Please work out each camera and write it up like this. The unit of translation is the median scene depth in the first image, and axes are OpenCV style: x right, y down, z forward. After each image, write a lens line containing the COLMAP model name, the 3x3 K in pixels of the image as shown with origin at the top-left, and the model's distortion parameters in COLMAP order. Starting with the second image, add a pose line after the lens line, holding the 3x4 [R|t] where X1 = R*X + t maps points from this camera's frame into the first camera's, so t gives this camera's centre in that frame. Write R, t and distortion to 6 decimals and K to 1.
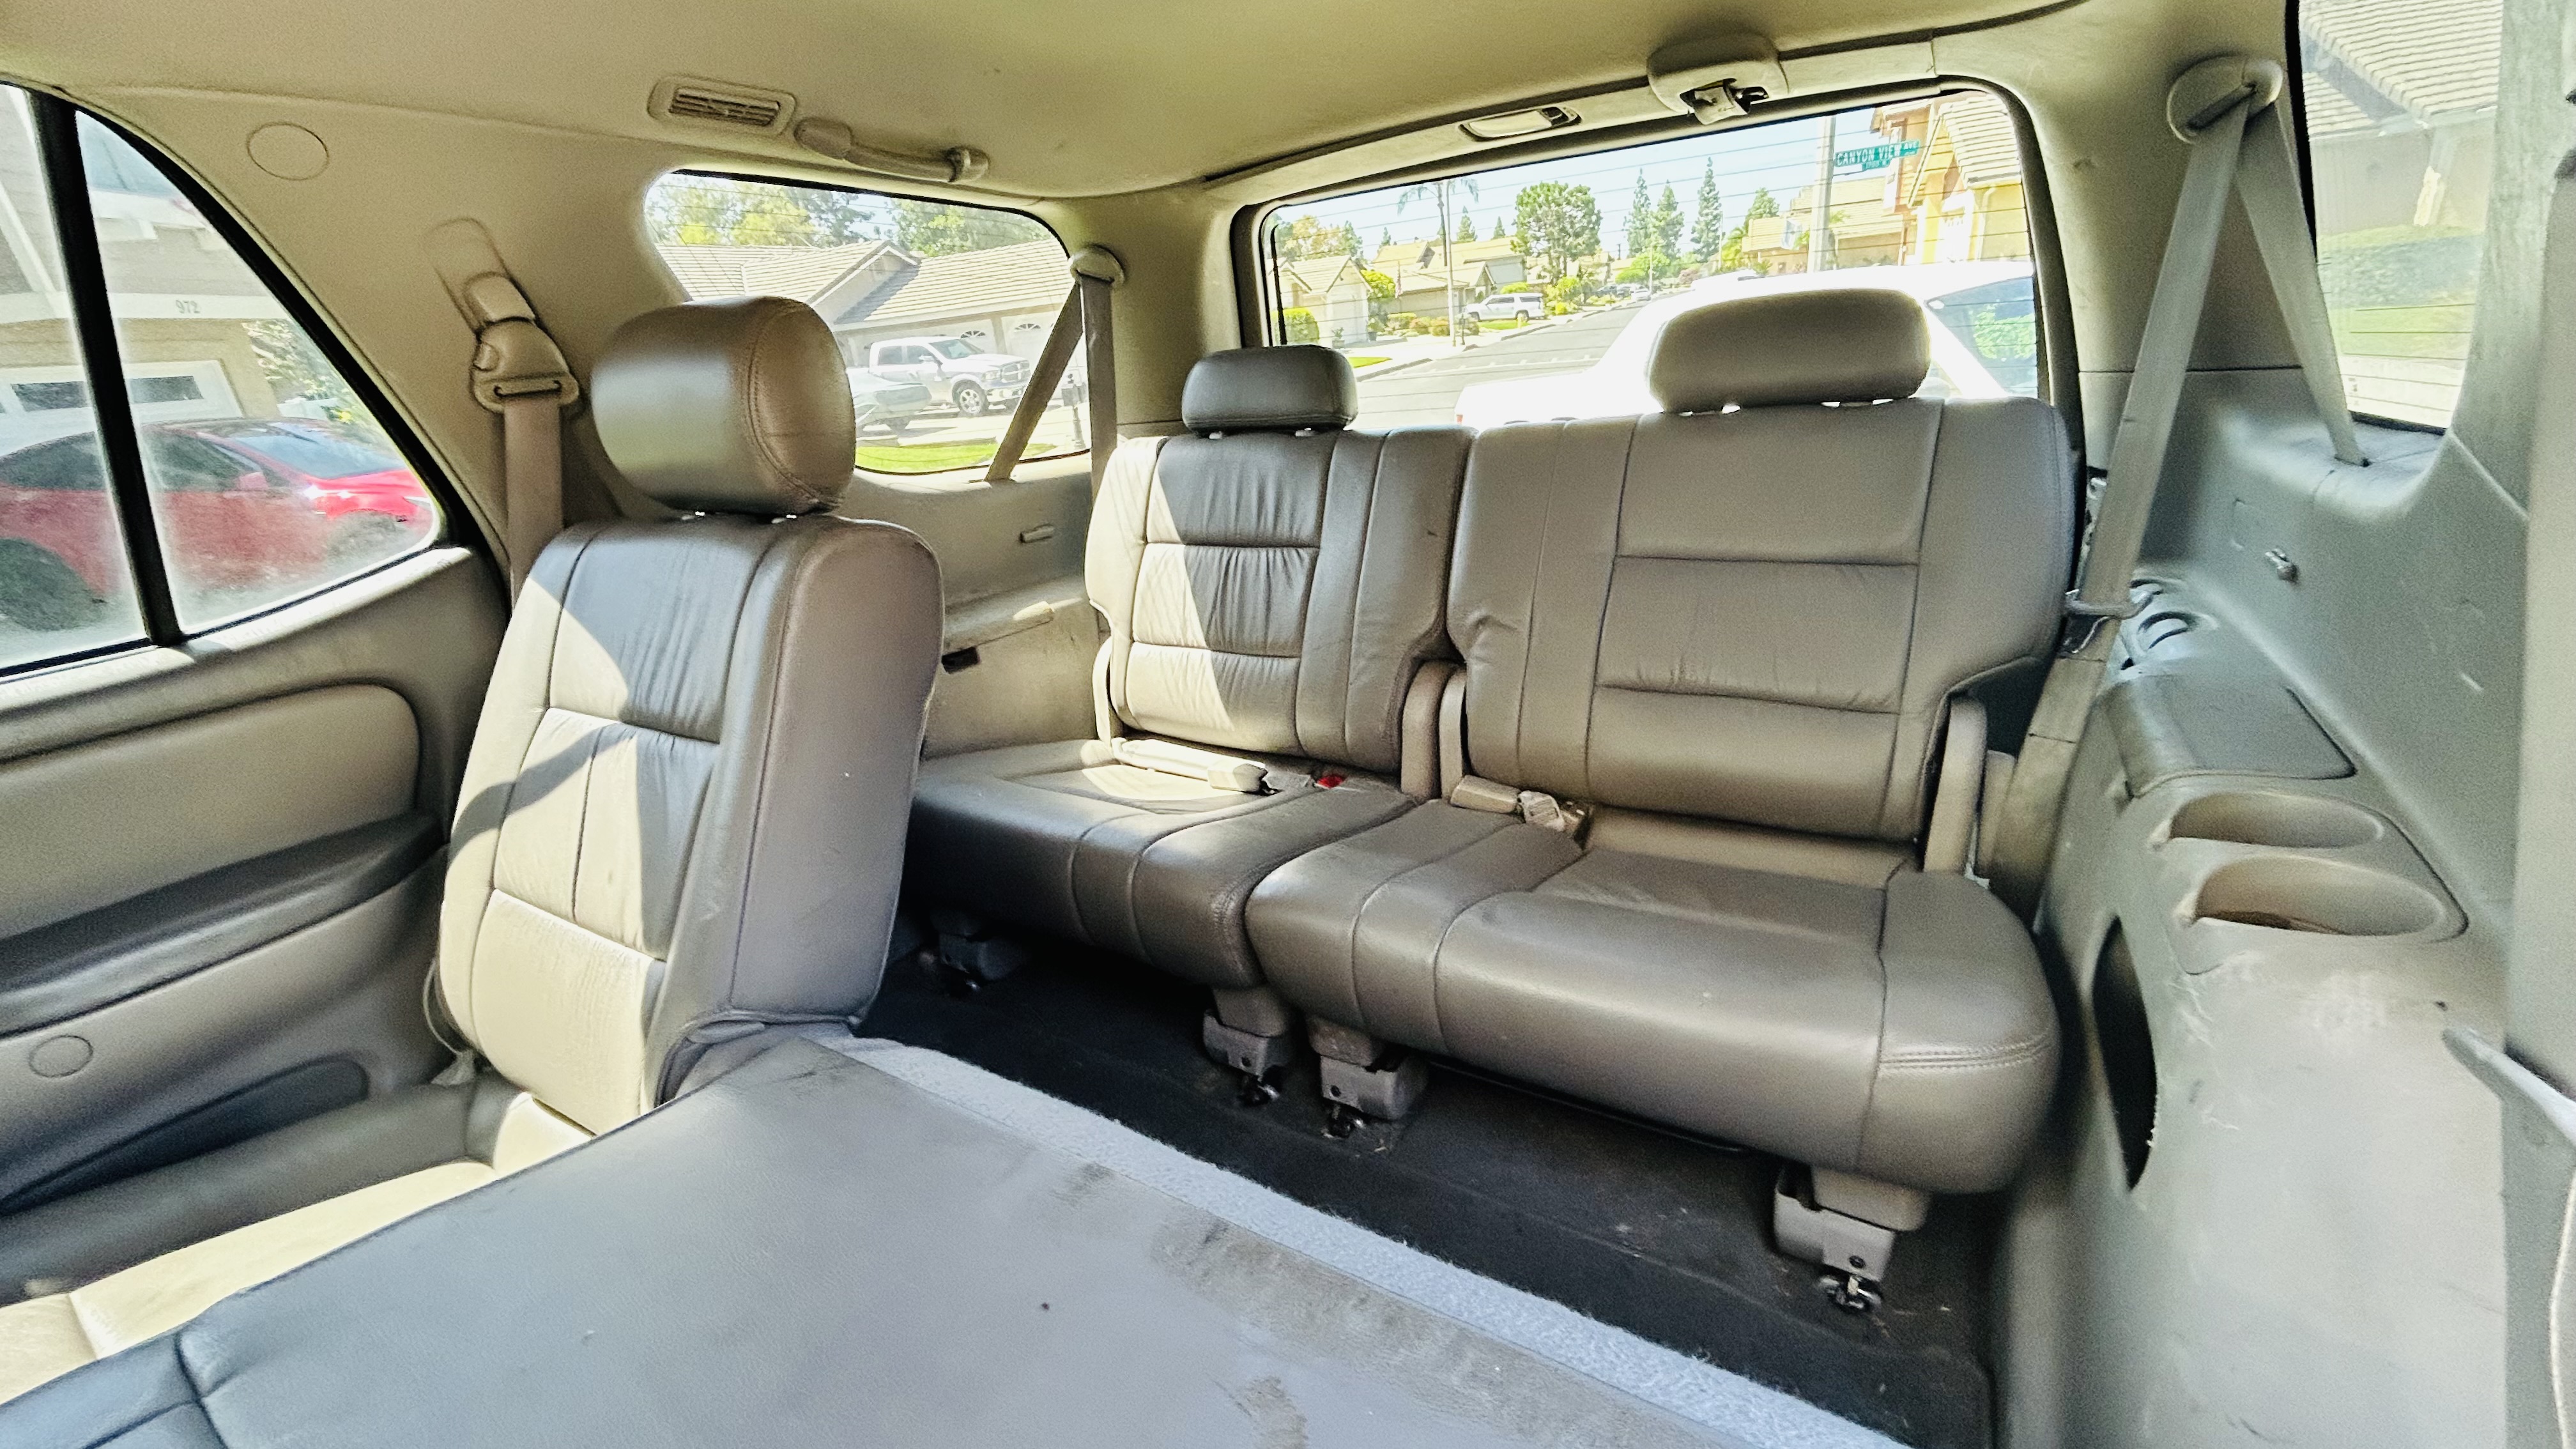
lens RADIAL K [[1061.1, 0, 1291.7], [0, 1061.1, 731.0], [0, 0, 1]] dist [0.002155, 0.000600]
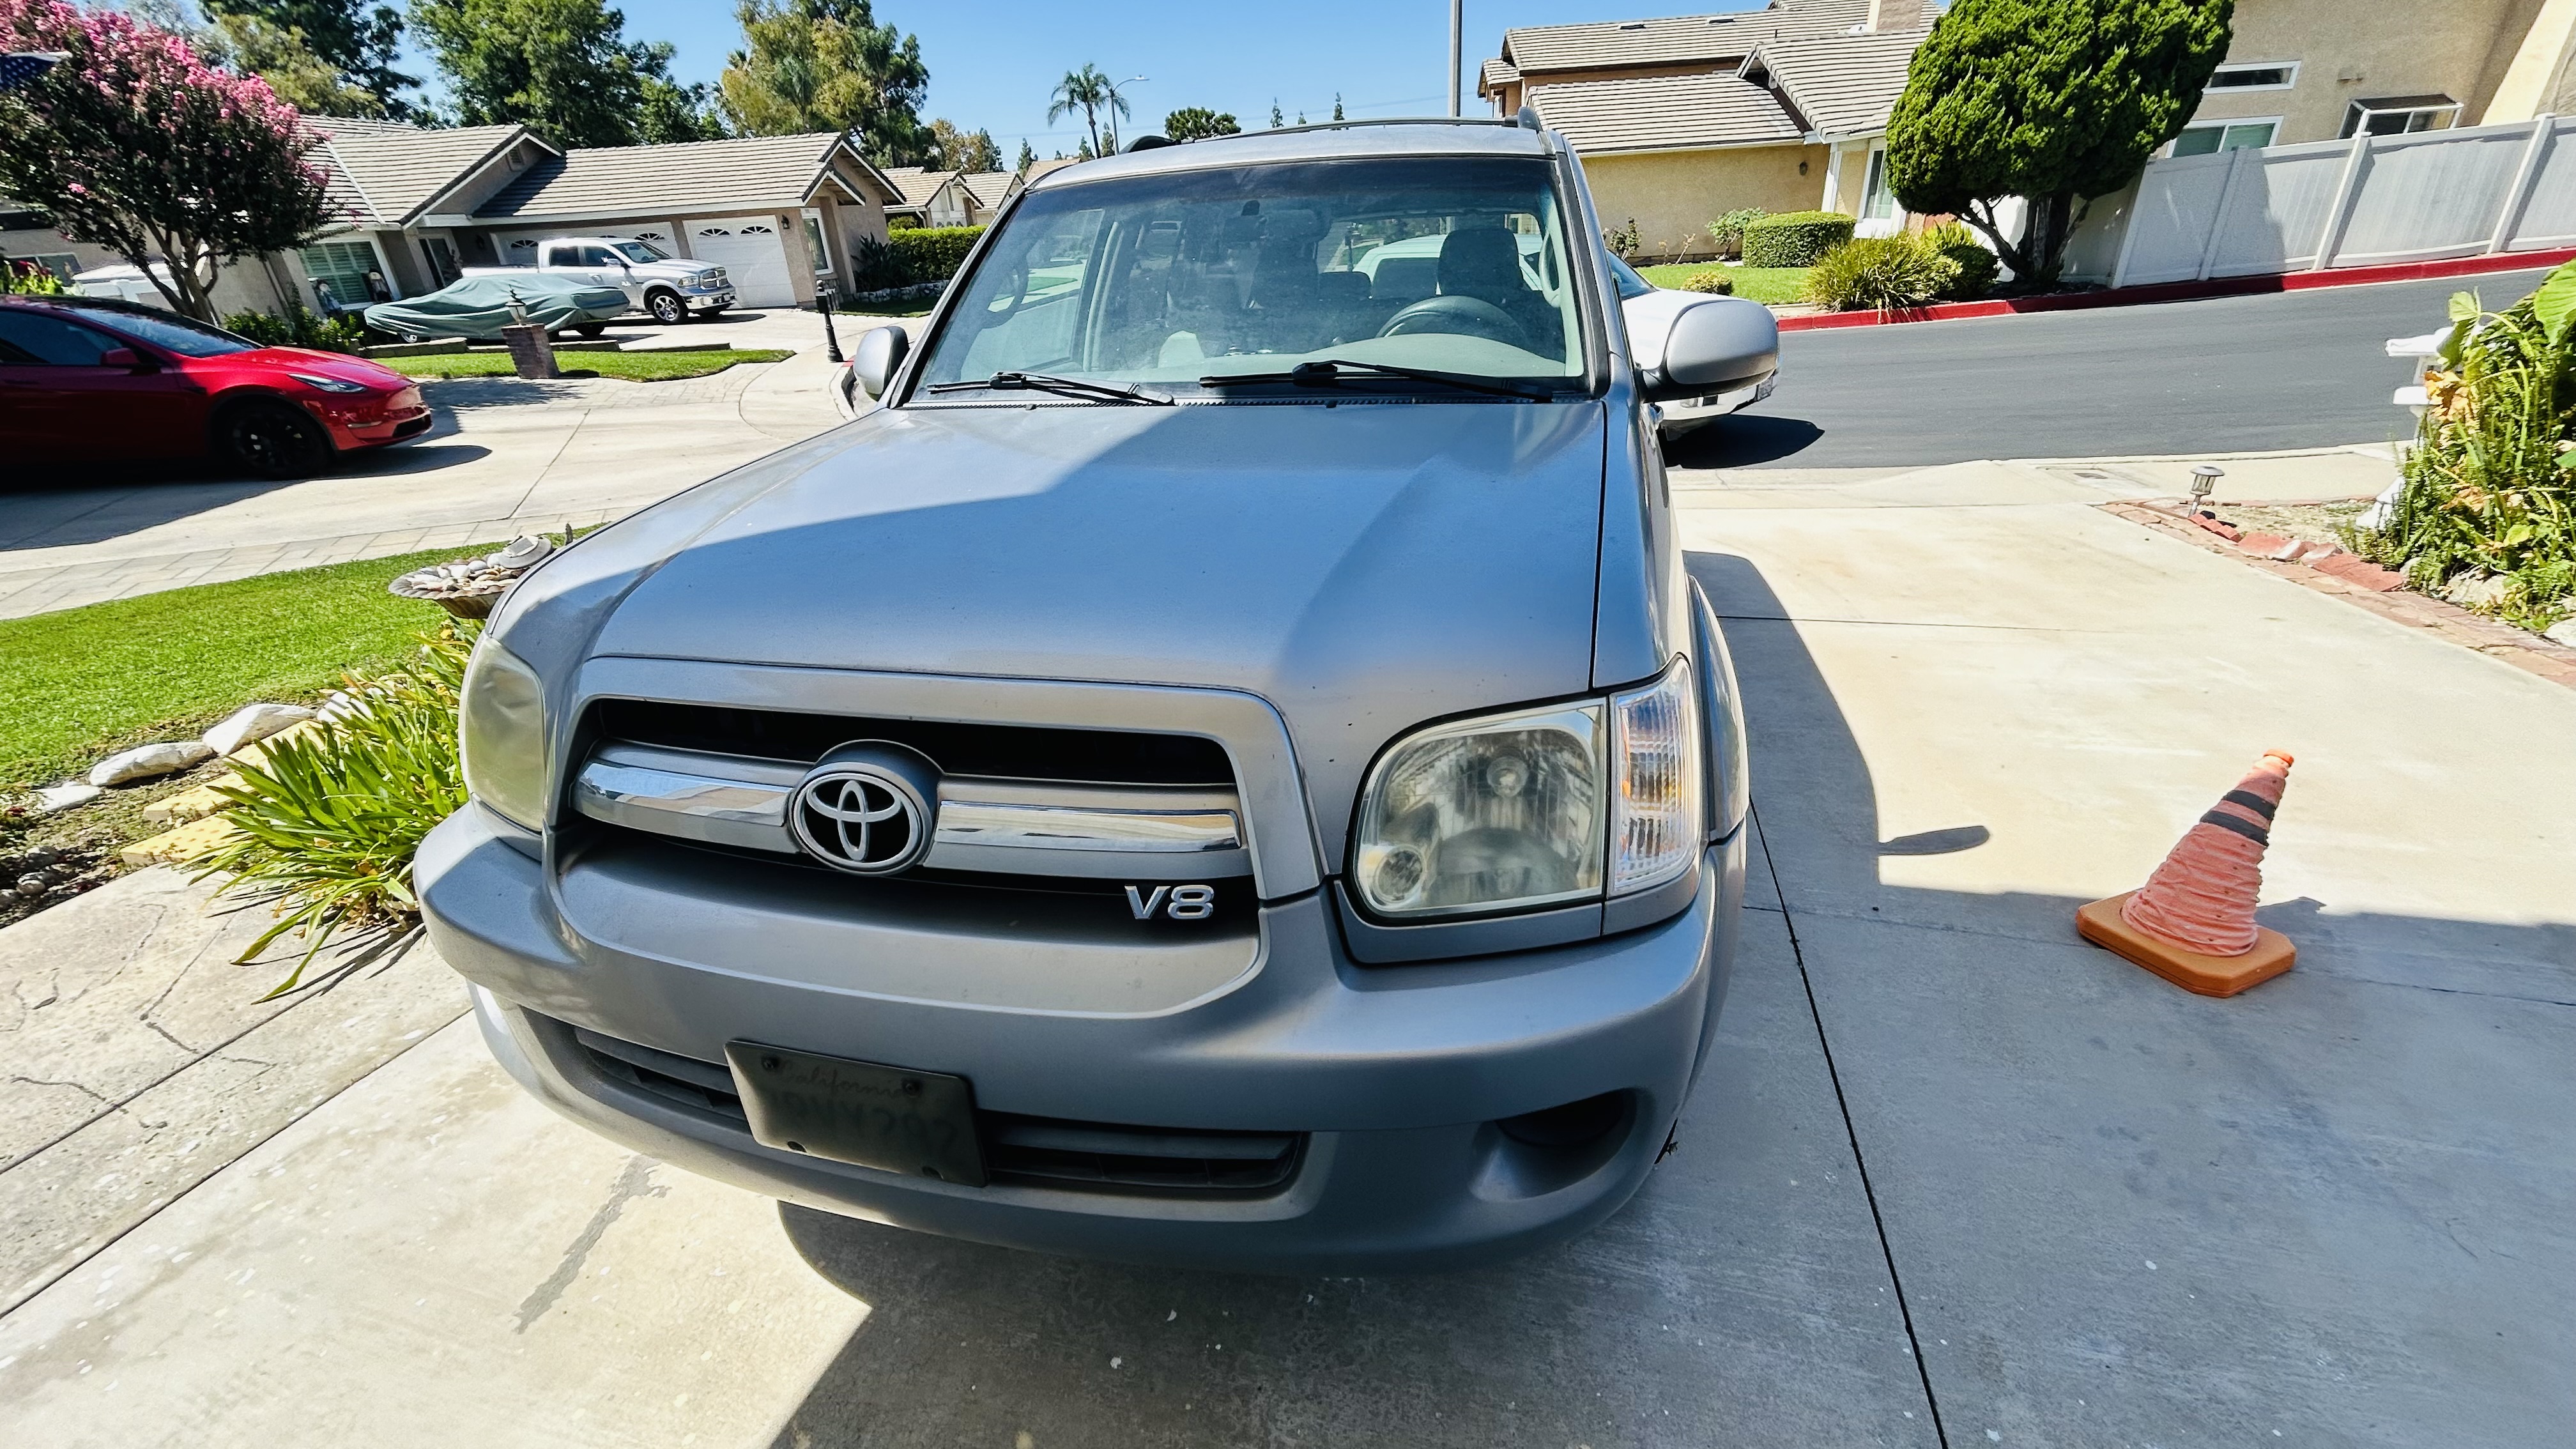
lens RADIAL K [[1061.1, 0, 1296.0], [0, 1061.1, 743.4], [0, 0, 1]] dist [0.002155, 0.000600]
pose [[0.952461, -0.089321, 0.291274, -1.550522], [0.068382, 0.994340, 0.081312, 1.076244], [-0.296888, -0.057529, 0.953178, -2.884084]]
